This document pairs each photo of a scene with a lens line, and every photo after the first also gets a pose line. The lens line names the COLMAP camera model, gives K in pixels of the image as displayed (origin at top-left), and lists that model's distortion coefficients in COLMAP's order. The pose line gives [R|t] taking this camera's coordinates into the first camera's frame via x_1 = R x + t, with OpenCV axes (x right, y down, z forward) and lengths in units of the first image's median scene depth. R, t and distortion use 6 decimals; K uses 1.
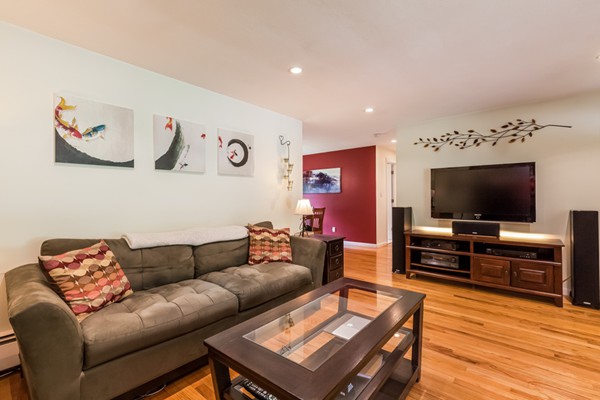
lens RADIAL K [[295.0, 0, 299.2], [0, 295.0, 192.9], [0, 0, 1]] dist [0.000285, 0.000379]
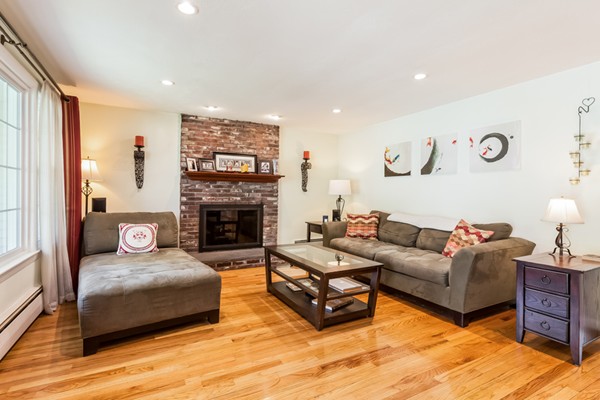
lens RADIAL K [[295.0, 0, 299.2], [0, 295.0, 192.9], [0, 0, 1]] dist [0.000285, 0.000379]
pose [[-0.404517, 0.002921, -0.914526, 1.102234], [0.007593, 0.999971, -0.000165, 0.008479], [0.914499, -0.007010, -0.404527, 0.976338]]
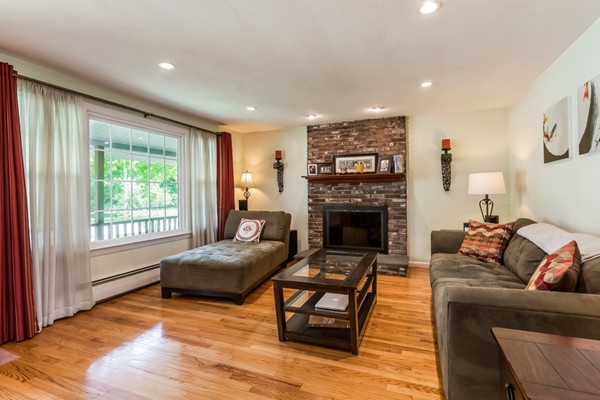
lens RADIAL K [[295.0, 0, 299.2], [0, 295.0, 192.9], [0, 0, 1]] dist [0.000285, 0.000379]
pose [[-0.958987, 0.014475, -0.283080, 0.469200], [0.021053, 0.999574, -0.020208, 0.024381], [0.282667, -0.025339, -0.958883, 1.473153]]
